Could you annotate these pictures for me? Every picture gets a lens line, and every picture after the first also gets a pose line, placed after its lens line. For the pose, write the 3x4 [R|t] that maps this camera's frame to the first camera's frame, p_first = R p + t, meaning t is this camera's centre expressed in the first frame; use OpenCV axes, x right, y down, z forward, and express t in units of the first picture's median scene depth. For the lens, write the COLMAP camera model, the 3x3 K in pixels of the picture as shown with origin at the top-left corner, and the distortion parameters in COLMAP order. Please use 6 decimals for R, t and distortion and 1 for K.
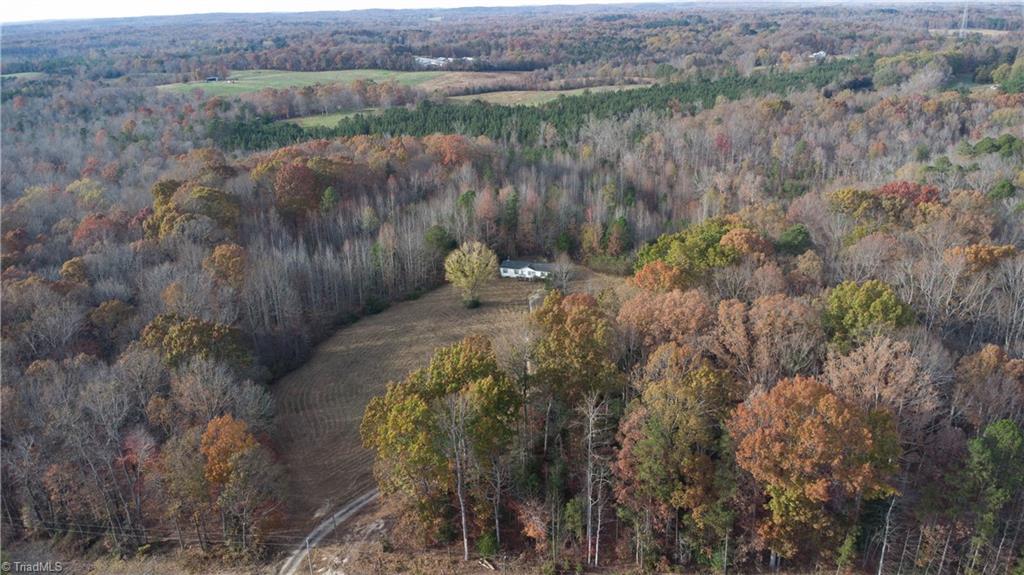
lens RADIAL K [[745.8, 0, 513.3], [0, 745.8, 289.6], [0, 0, 1]] dist [0.036490, -0.054639]
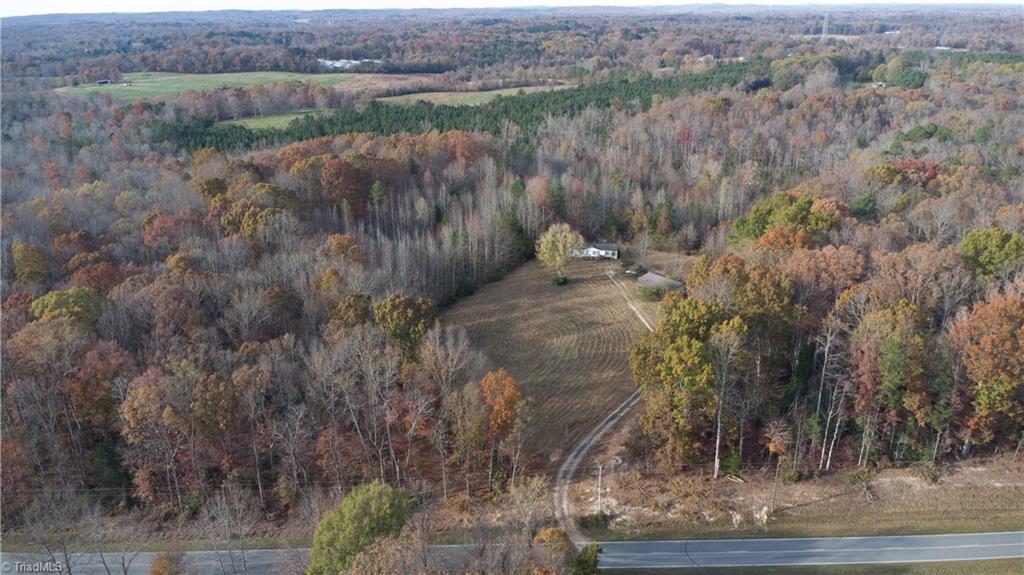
lens RADIAL K [[745.8, 0, 517.9], [0, 745.8, 291.5], [0, 0, 1]] dist [0.036490, -0.054639]
pose [[0.983800, -0.051873, 0.171598, -0.081820], [0.052309, 0.998629, 0.001984, 0.007792], [-0.171465, 0.007025, 0.985165, -0.014901]]
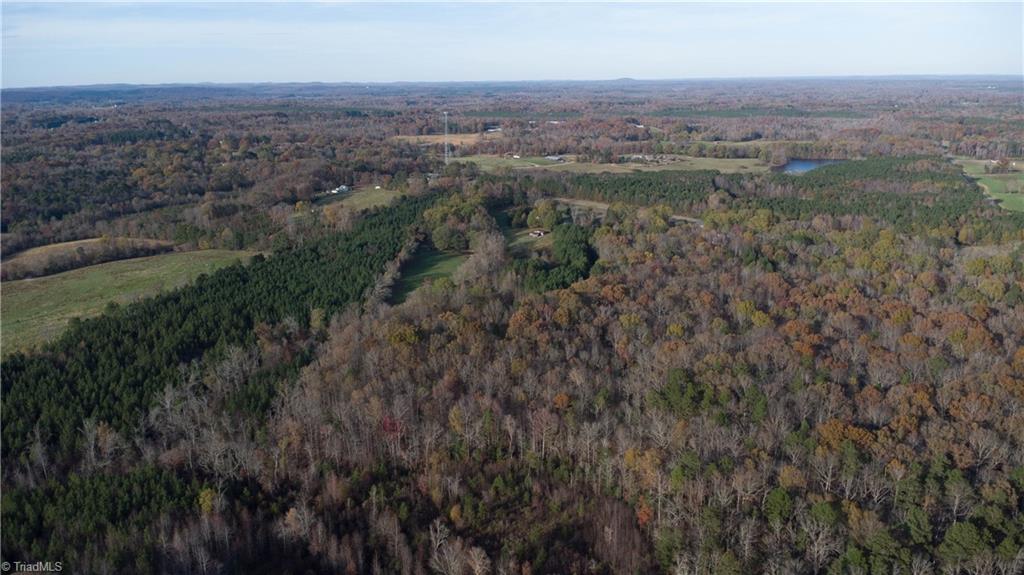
lens RADIAL K [[745.8, 0, 516.6], [0, 745.8, 288.2], [0, 0, 1]] dist [0.036490, -0.054639]
pose [[0.778555, -0.152531, 0.608758, -0.030021], [0.213763, 0.976463, -0.028723, -0.146852], [-0.590048, 0.152492, 0.792836, 0.158402]]
